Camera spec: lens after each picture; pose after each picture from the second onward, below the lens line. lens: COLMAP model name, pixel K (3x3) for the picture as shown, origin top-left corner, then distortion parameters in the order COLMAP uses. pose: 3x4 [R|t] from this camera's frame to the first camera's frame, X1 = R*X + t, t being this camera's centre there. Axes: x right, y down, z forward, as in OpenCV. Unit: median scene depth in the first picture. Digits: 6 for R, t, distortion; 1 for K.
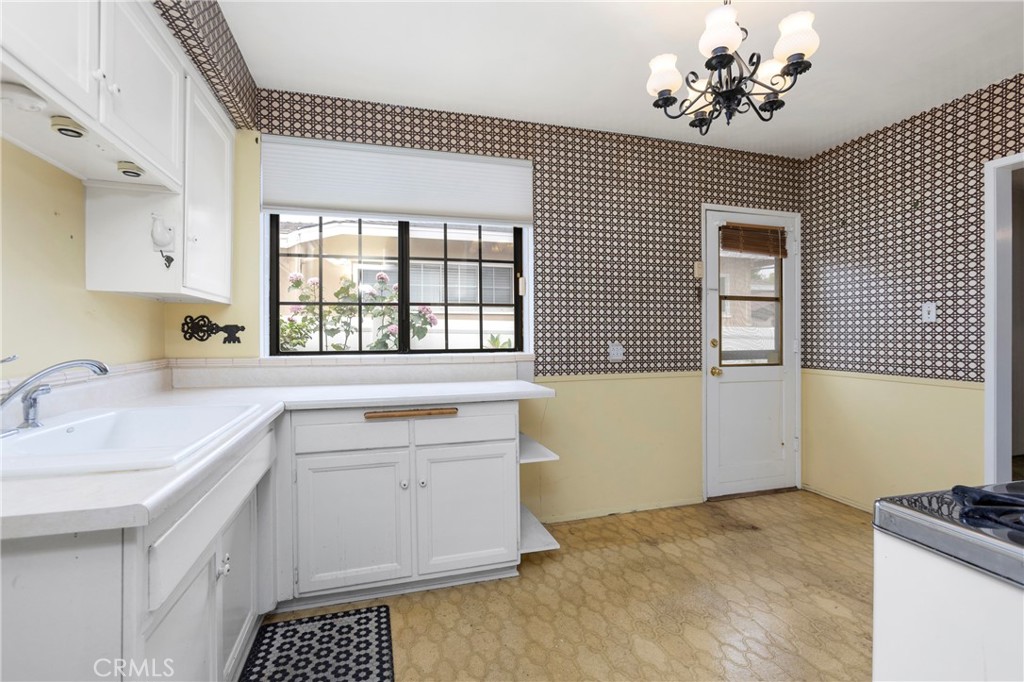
lens RADIAL K [[462.3, 0, 513.0], [0, 462.3, 335.7], [0, 0, 1]] dist [-0.019405, 0.000211]
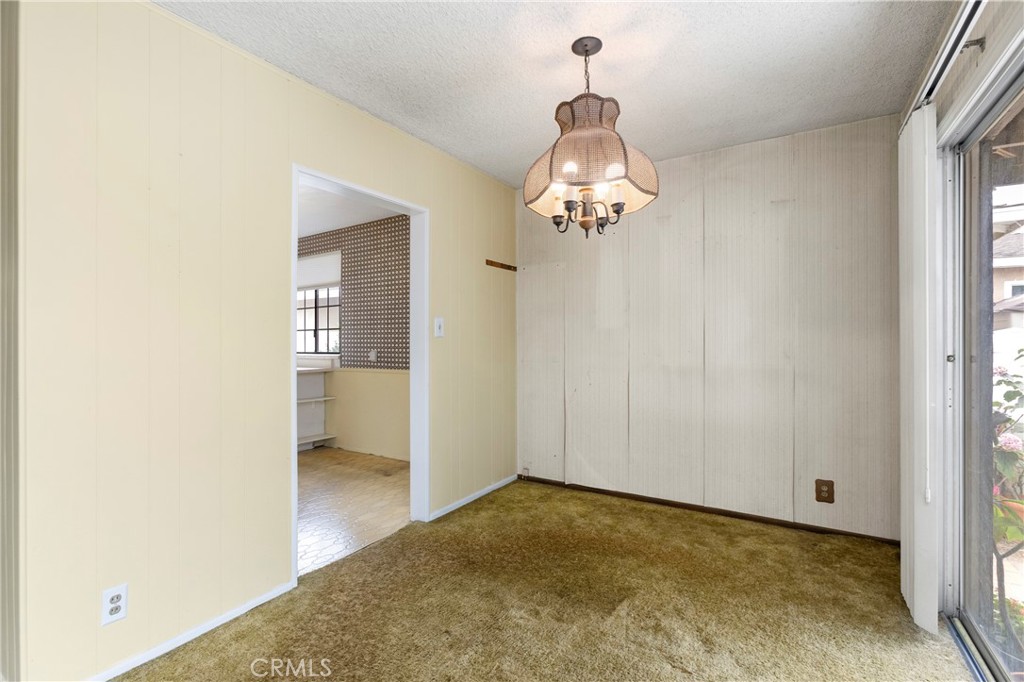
lens RADIAL K [[456.2, 0, 511.9], [0, 456.2, 345.7], [0, 0, 1]] dist [-0.035125, 0.016447]
pose [[0.658447, 0.003813, -0.752617, 1.855188], [-0.001485, 0.999992, 0.003768, -0.006656], [0.752625, -0.001363, 0.658448, 0.325428]]
